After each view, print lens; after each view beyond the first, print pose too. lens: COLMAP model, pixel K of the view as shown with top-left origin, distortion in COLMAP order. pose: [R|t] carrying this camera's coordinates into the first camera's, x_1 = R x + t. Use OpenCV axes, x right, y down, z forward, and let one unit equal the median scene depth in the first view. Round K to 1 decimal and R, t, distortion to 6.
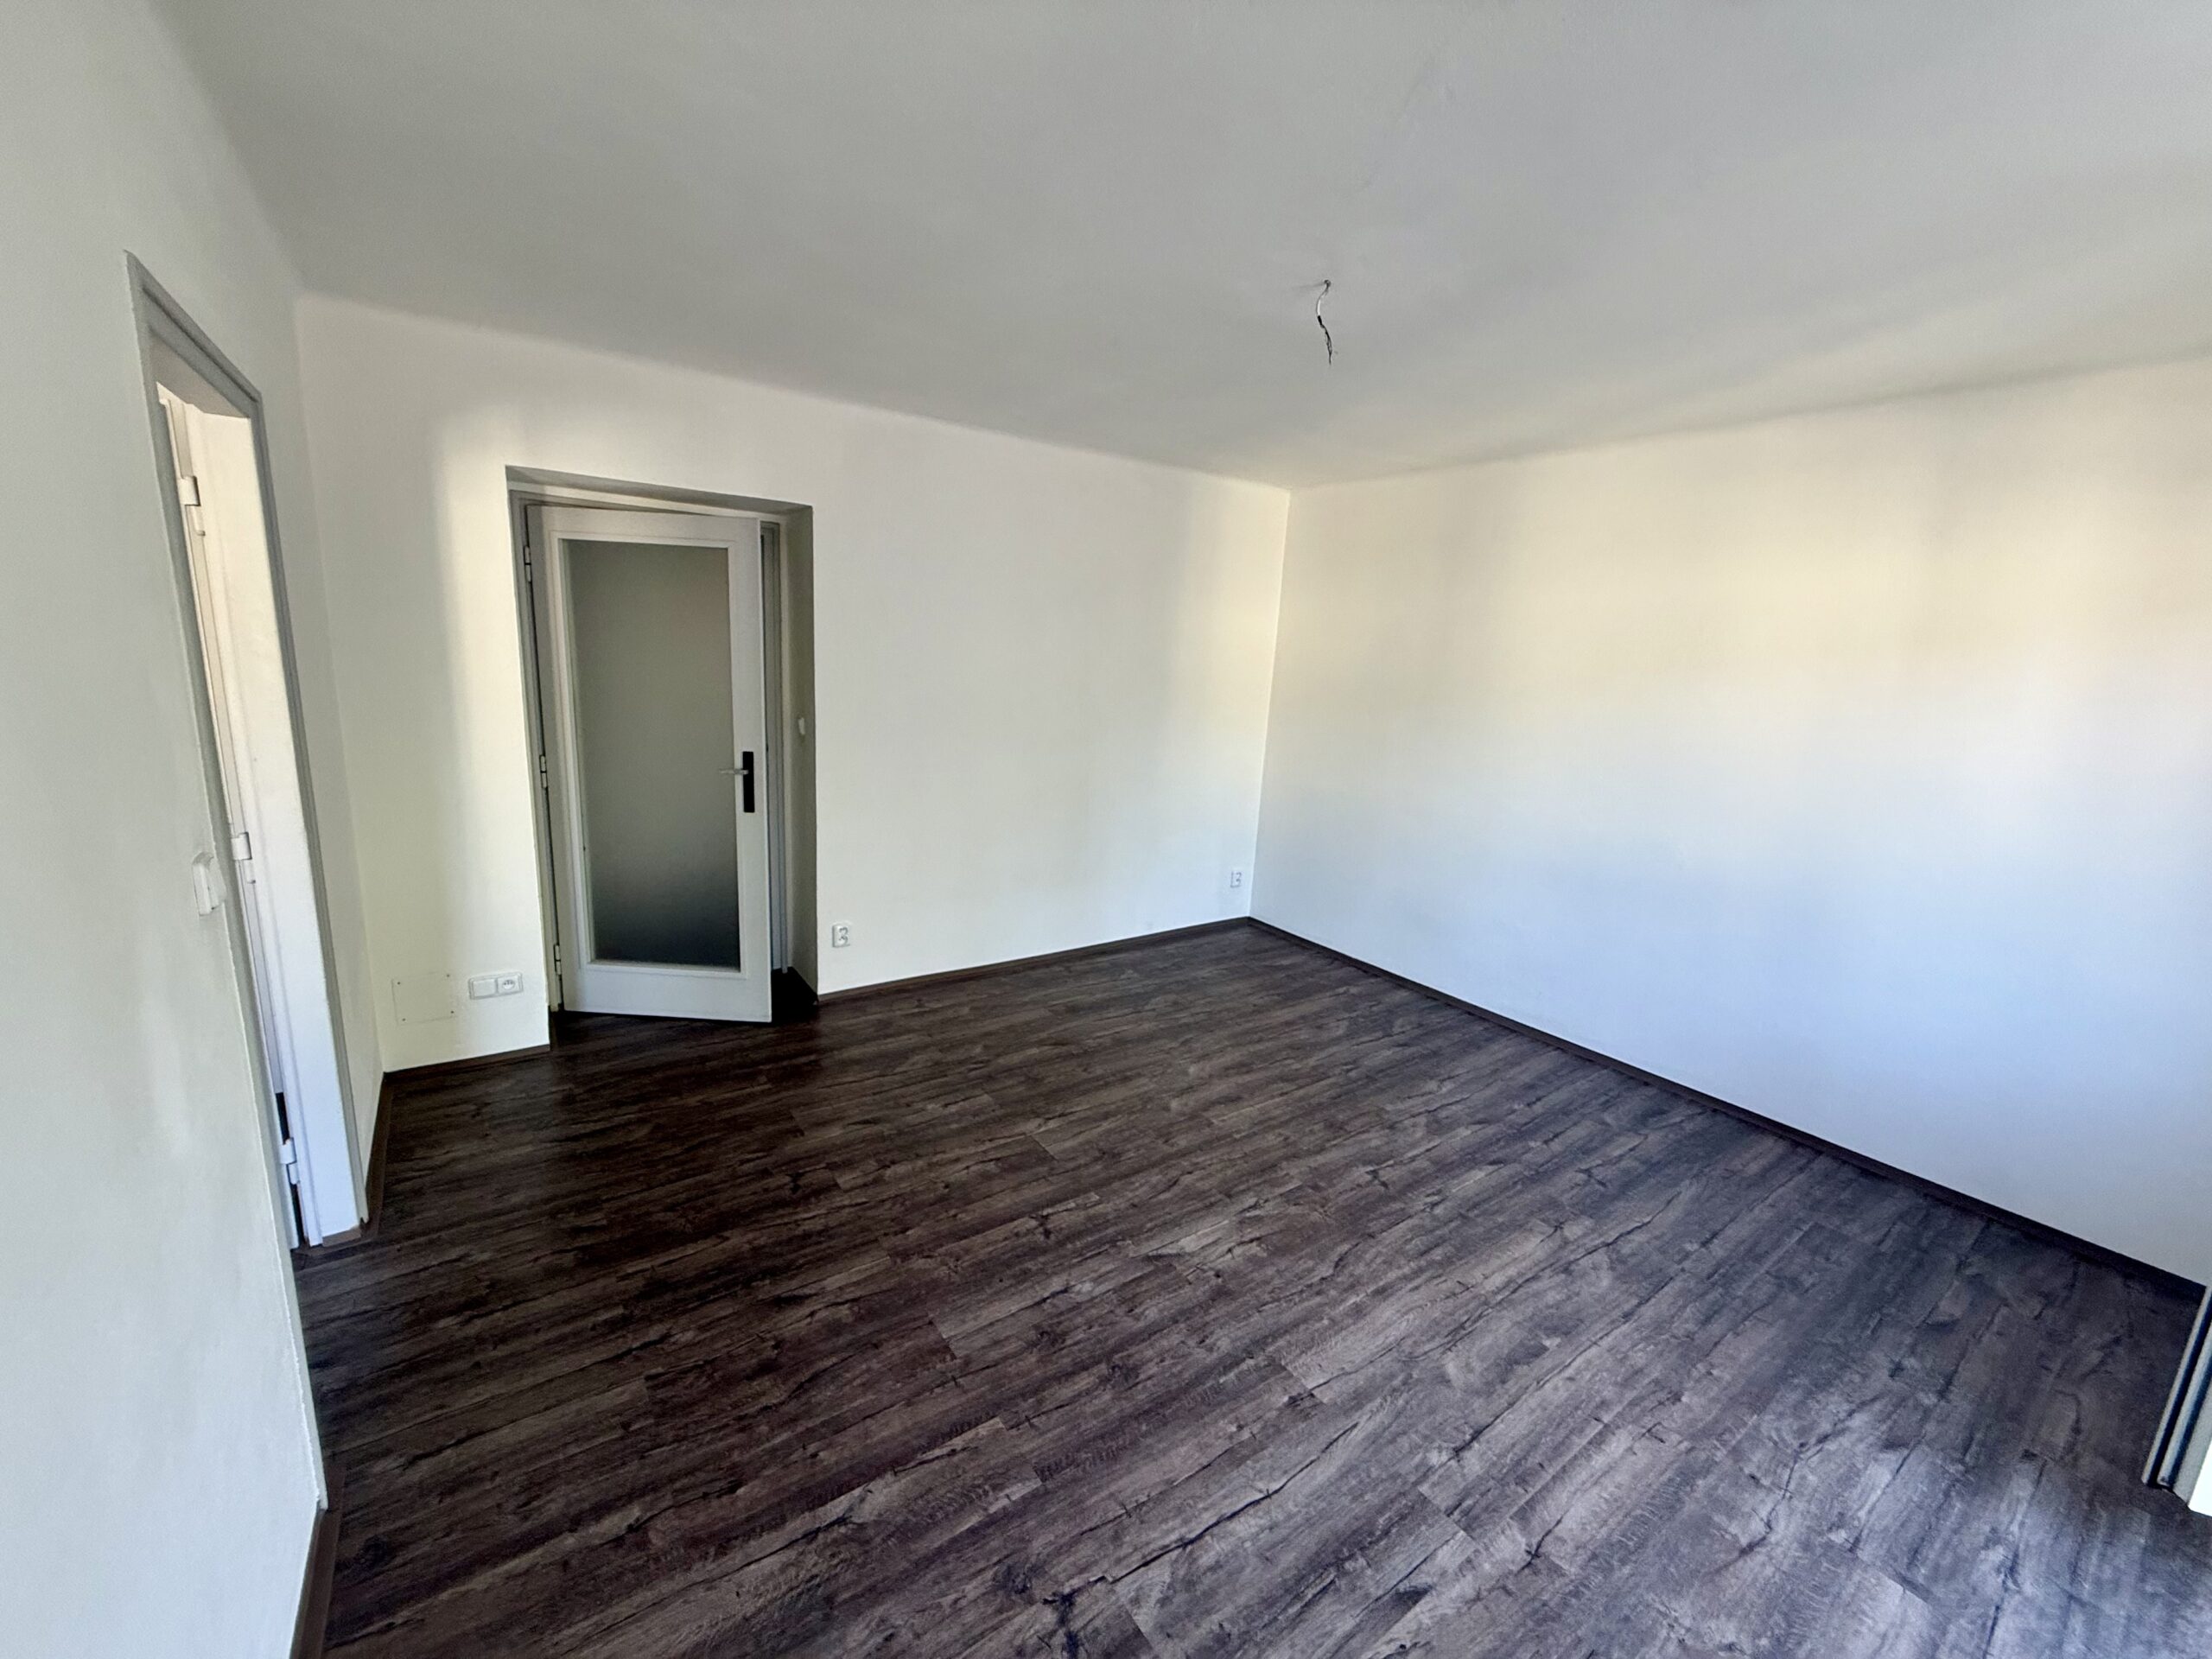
lens RADIAL K [[884.3, 0, 1104.2], [0, 884.3, 825.0], [0, 0, 1]] dist [0.003422, 0.000130]
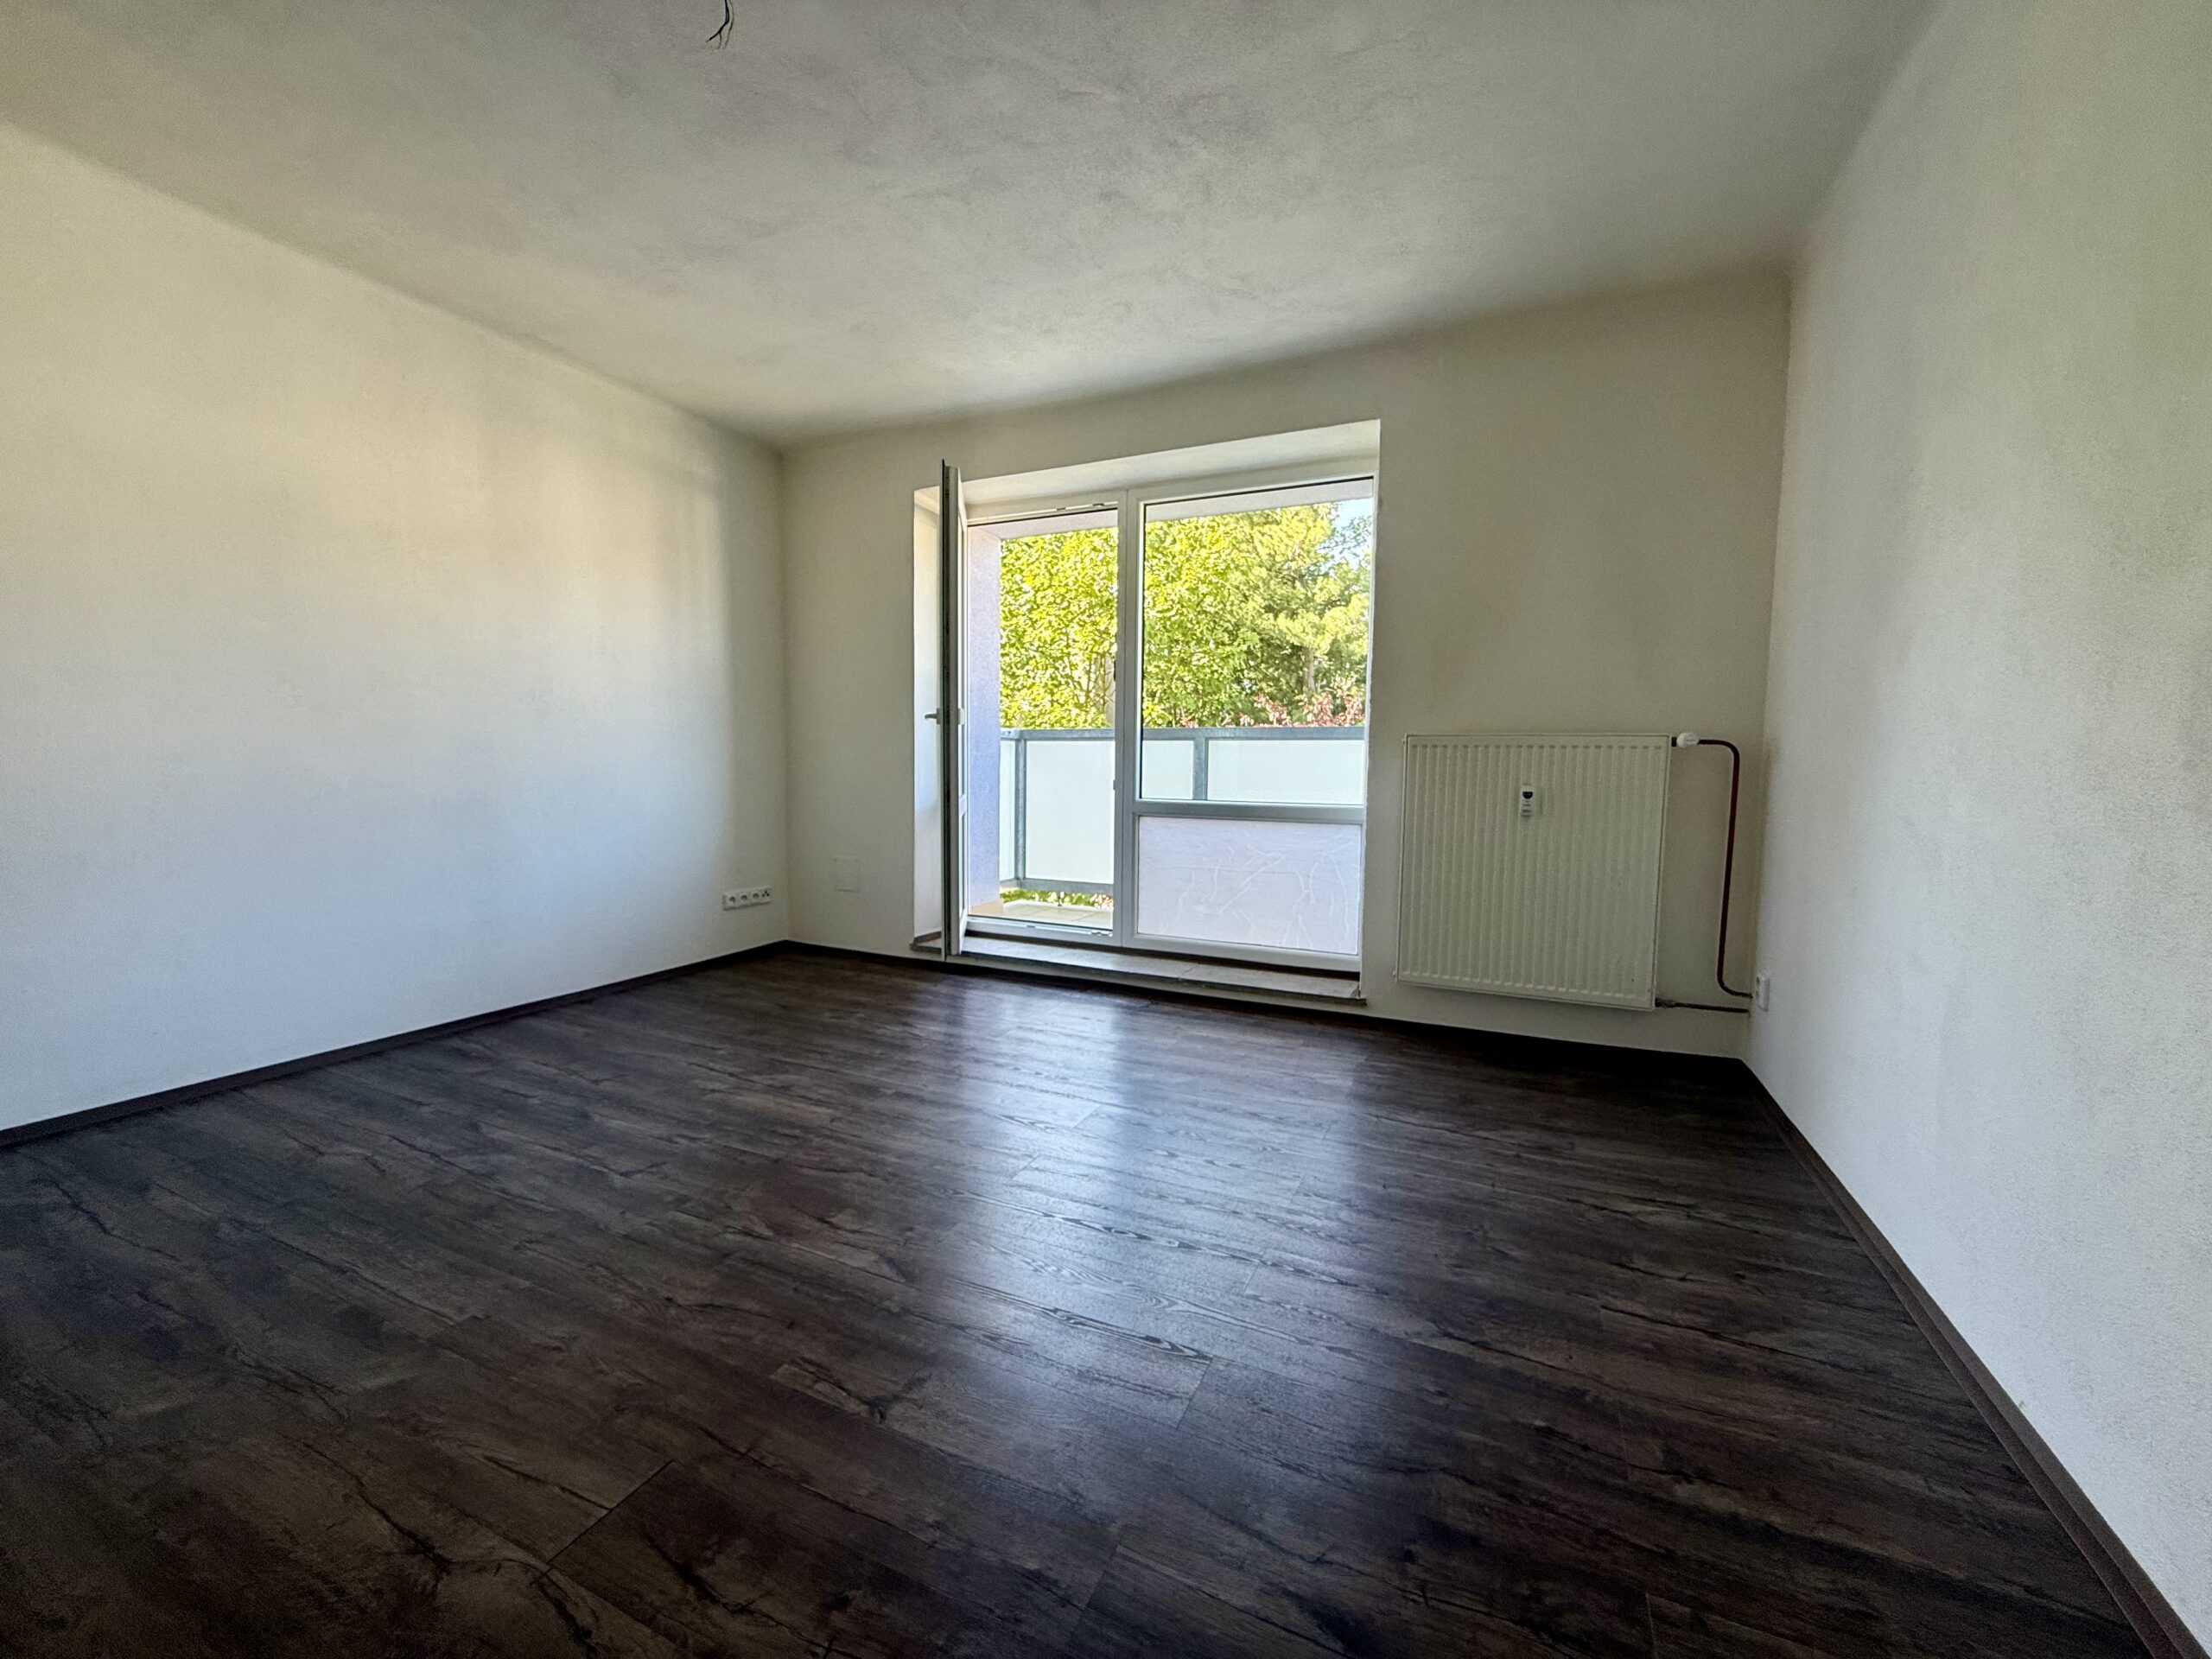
lens RADIAL K [[884.3, 0, 1106.7], [0, 884.3, 833.6], [0, 0, 1]] dist [0.003422, 0.000130]
pose [[-0.494601, -0.126705, 0.859835, -0.727211], [0.139011, 0.965047, 0.222173, 0.016312], [-0.857931, 0.229414, -0.459700, 1.377813]]
